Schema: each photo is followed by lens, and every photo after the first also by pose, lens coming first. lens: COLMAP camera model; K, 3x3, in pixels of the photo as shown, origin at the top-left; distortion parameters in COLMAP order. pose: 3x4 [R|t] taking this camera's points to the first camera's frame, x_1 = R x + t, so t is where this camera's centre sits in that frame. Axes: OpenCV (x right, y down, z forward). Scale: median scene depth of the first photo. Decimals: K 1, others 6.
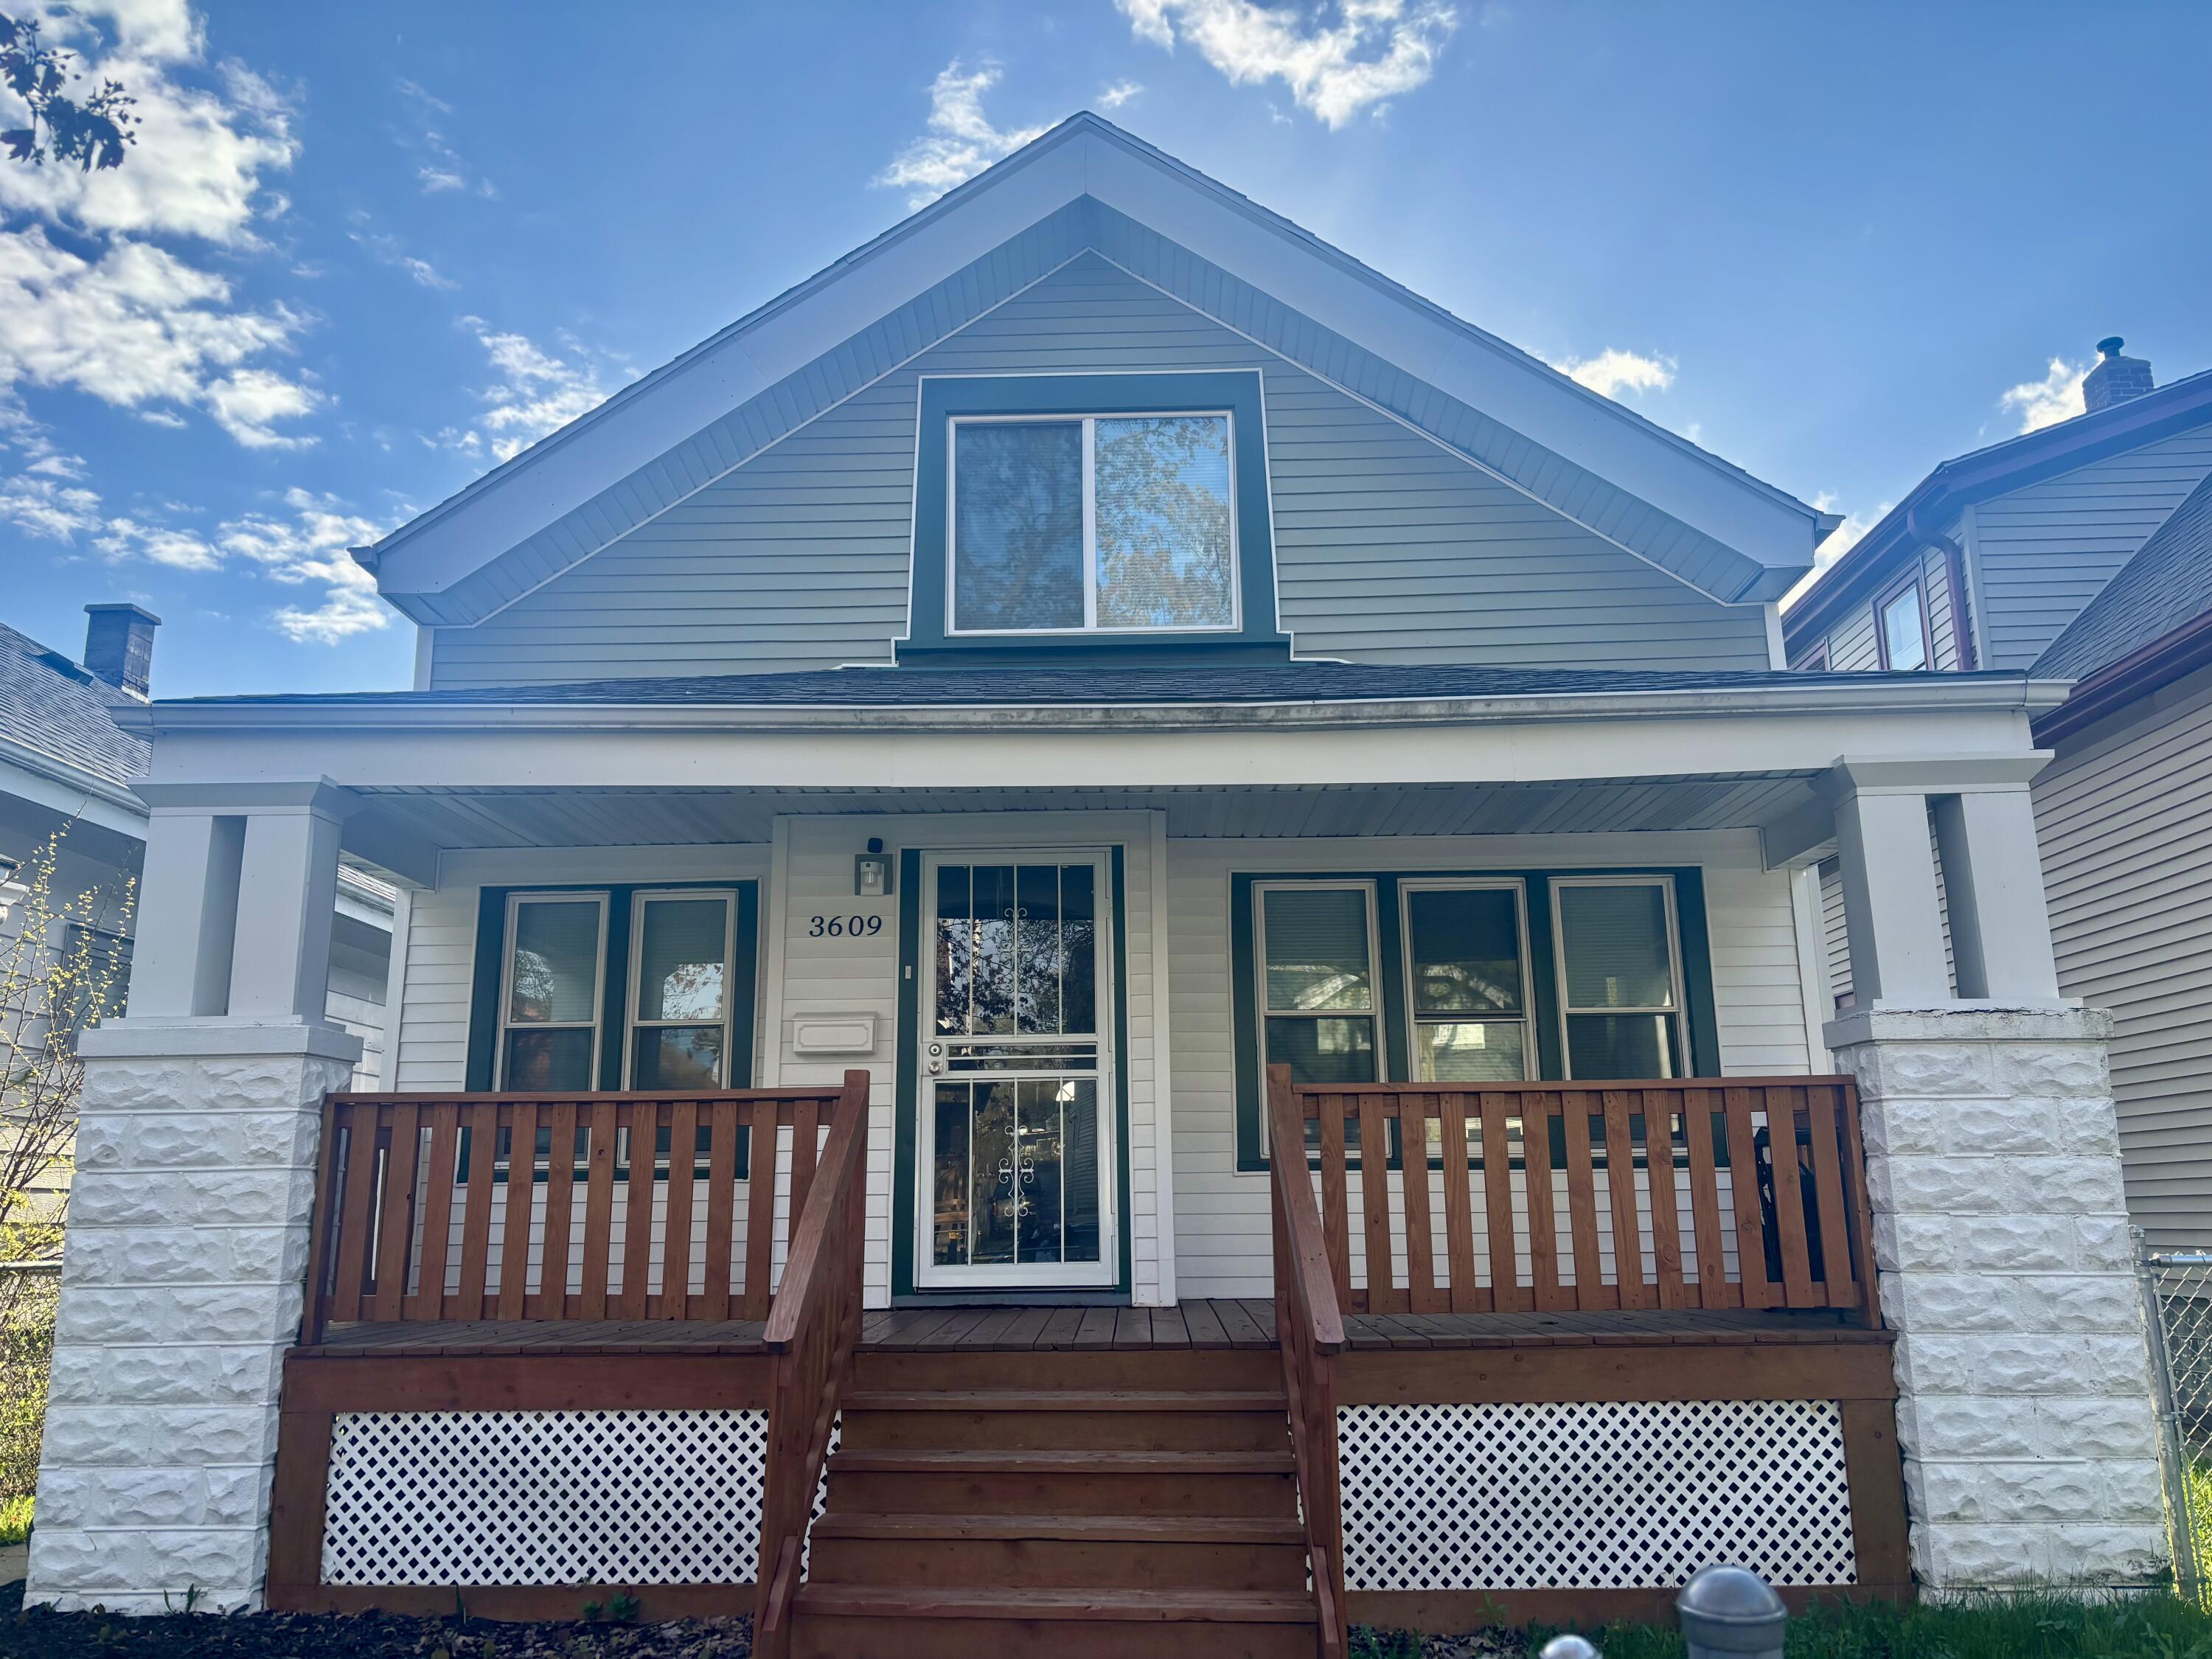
lens RADIAL K [[1648.5, 0, 1102.1], [0, 1648.5, 820.1], [0, 0, 1]] dist [0.061342, -0.052212]
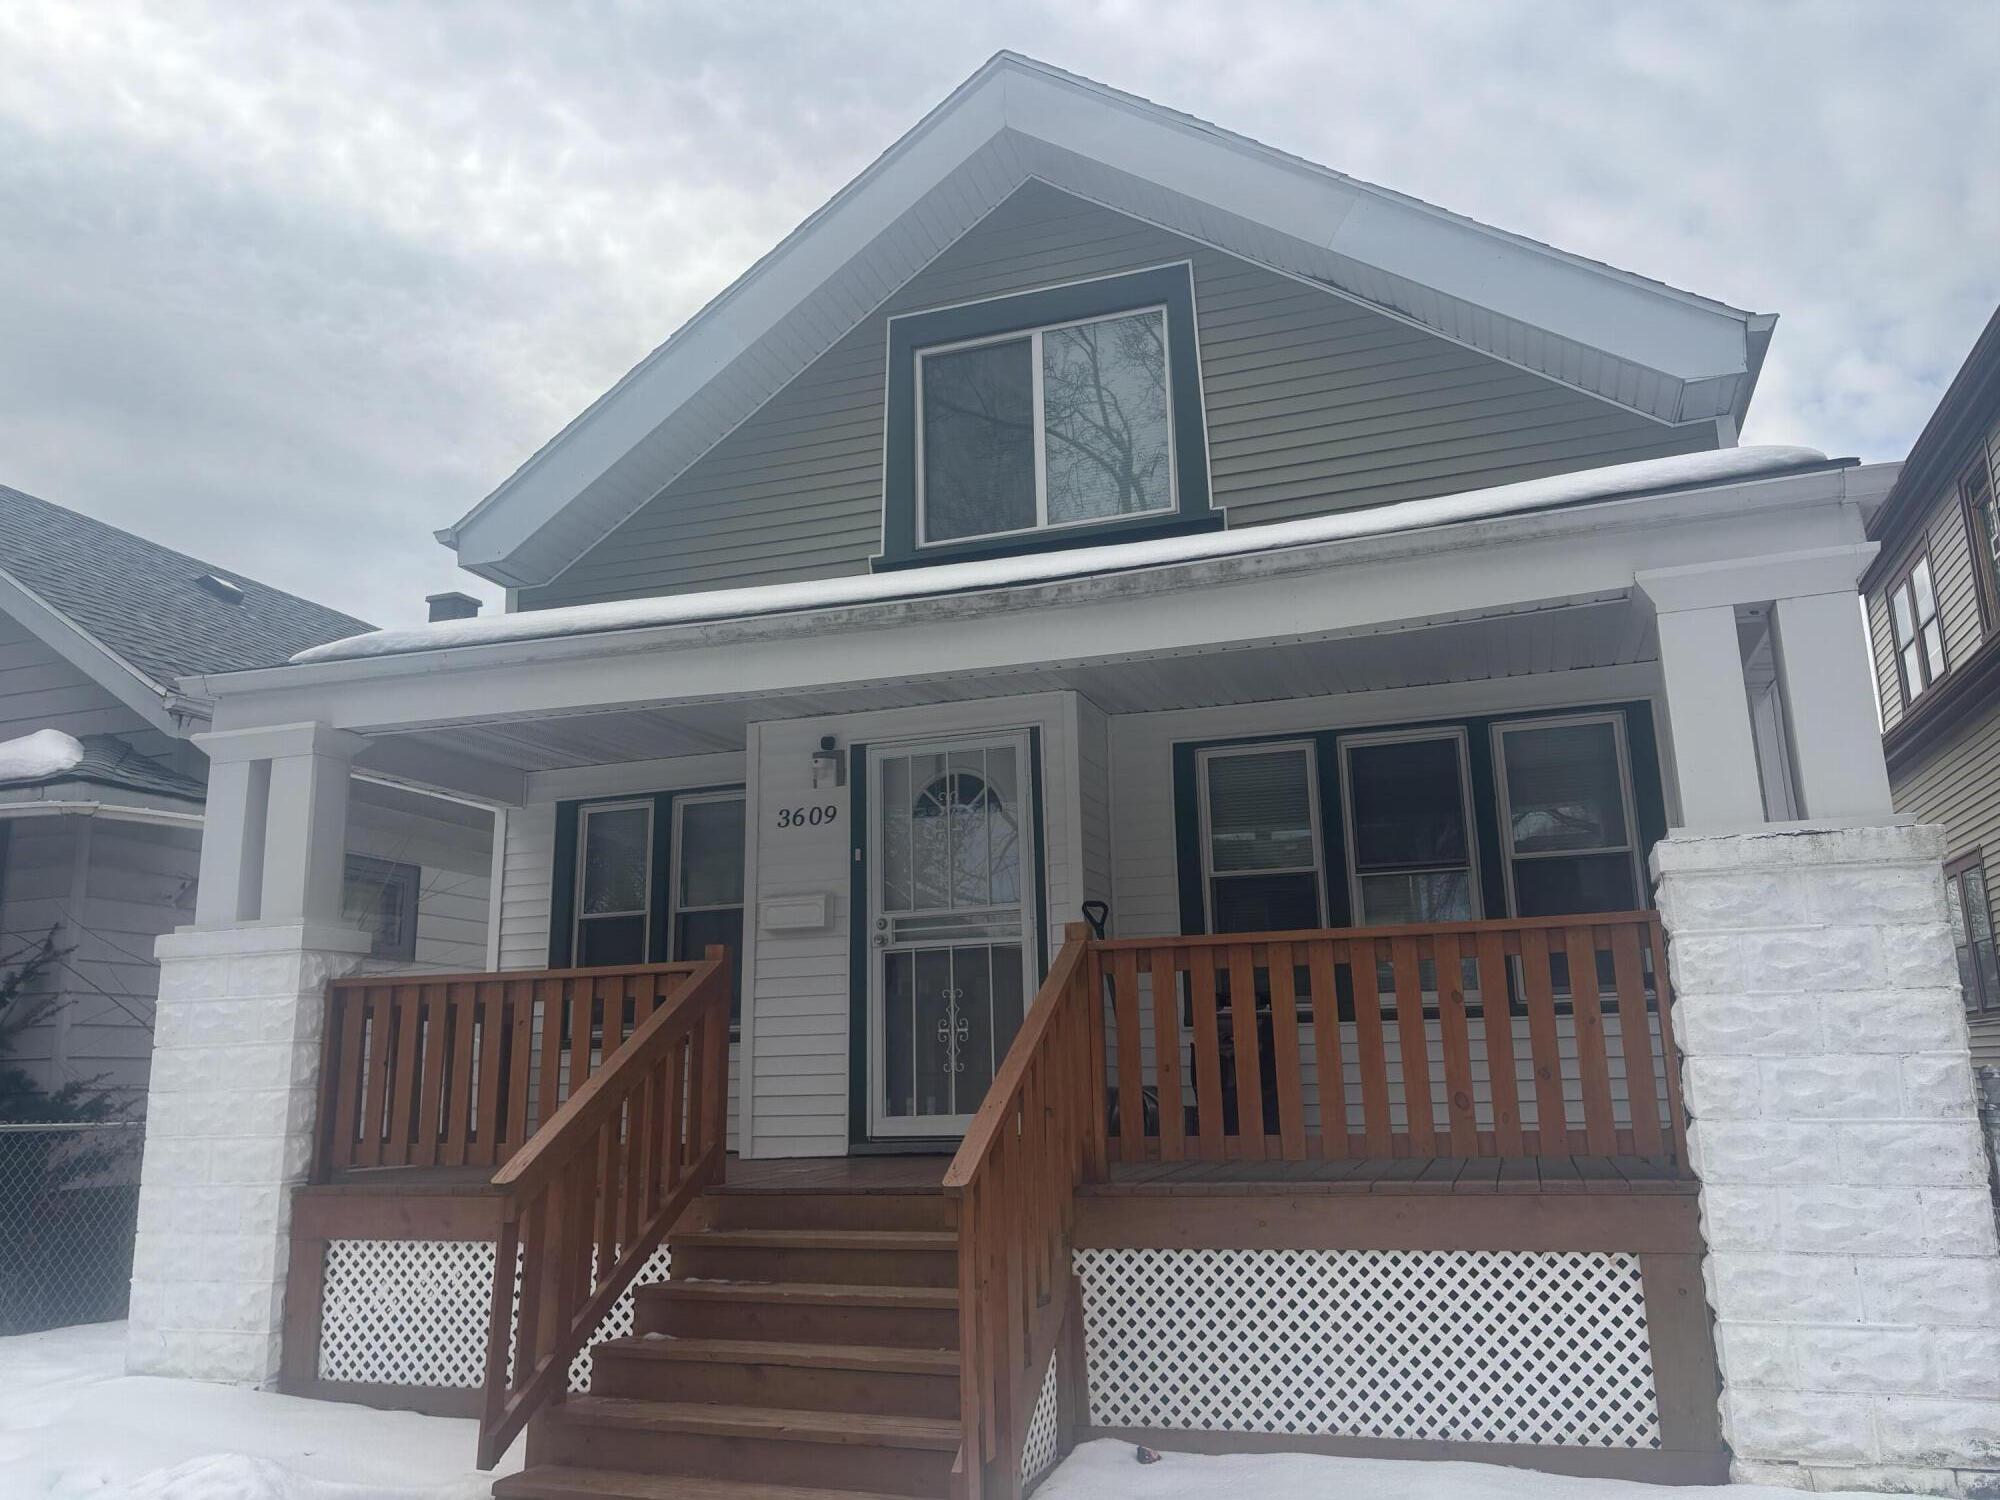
lens RADIAL K [[1490.5, 0, 1013.9], [0, 1490.5, 722.4], [0, 0, 1]] dist [0.061342, -0.052212]
pose [[0.956247, -0.079371, -0.281590, 0.360337], [0.081165, 0.996687, -0.005306, 0.022422], [0.281078, -0.017782, 0.959520, 0.084328]]
